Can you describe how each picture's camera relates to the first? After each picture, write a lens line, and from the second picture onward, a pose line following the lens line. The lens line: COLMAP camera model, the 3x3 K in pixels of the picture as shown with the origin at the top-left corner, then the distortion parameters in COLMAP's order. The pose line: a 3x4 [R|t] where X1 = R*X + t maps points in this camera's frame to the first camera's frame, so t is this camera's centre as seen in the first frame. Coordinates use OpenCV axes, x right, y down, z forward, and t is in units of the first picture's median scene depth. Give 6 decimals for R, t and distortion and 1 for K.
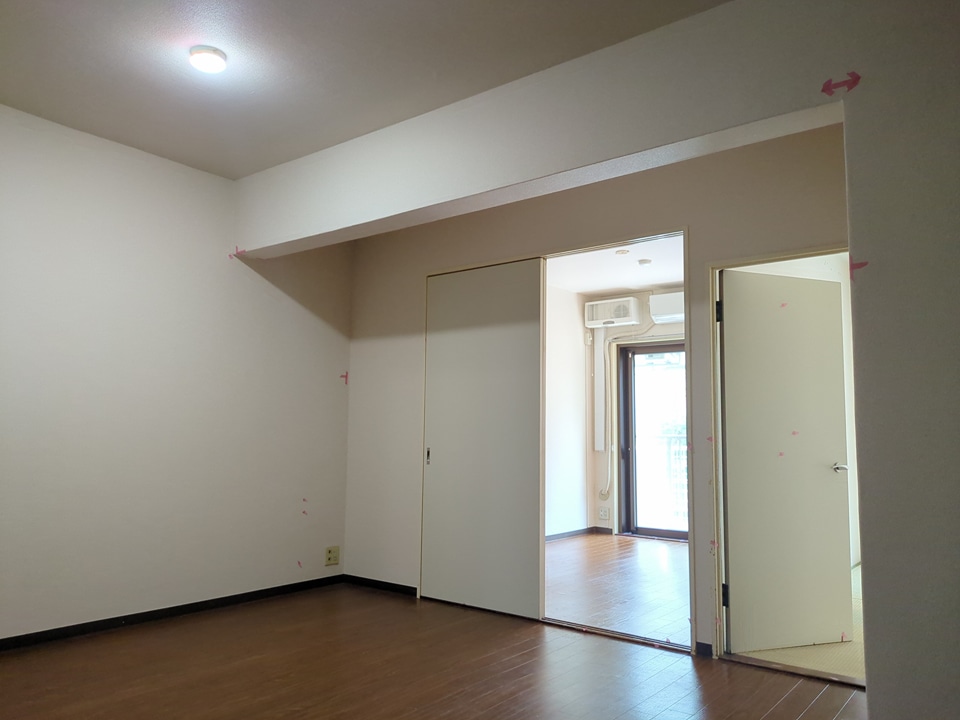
lens RADIAL K [[720.6, 0, 483.6], [0, 720.6, 362.4], [0, 0, 1]] dist [0.033595, -0.045090]
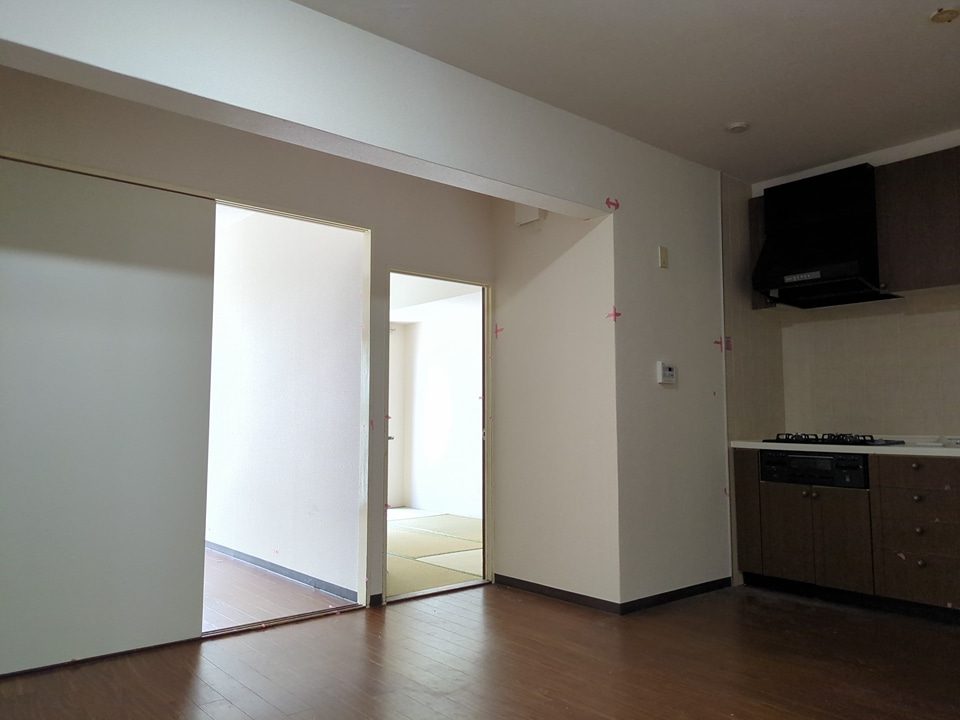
lens RADIAL K [[707.9, 0, 480.0], [0, 707.9, 360.0], [0, 0, 1]] dist [0.010237, -0.004197]
pose [[0.207471, 0.065016, 0.976078, -0.697626], [-0.098310, 0.994123, -0.045321, 0.046966], [-0.973289, -0.086555, 0.212643, 0.564473]]
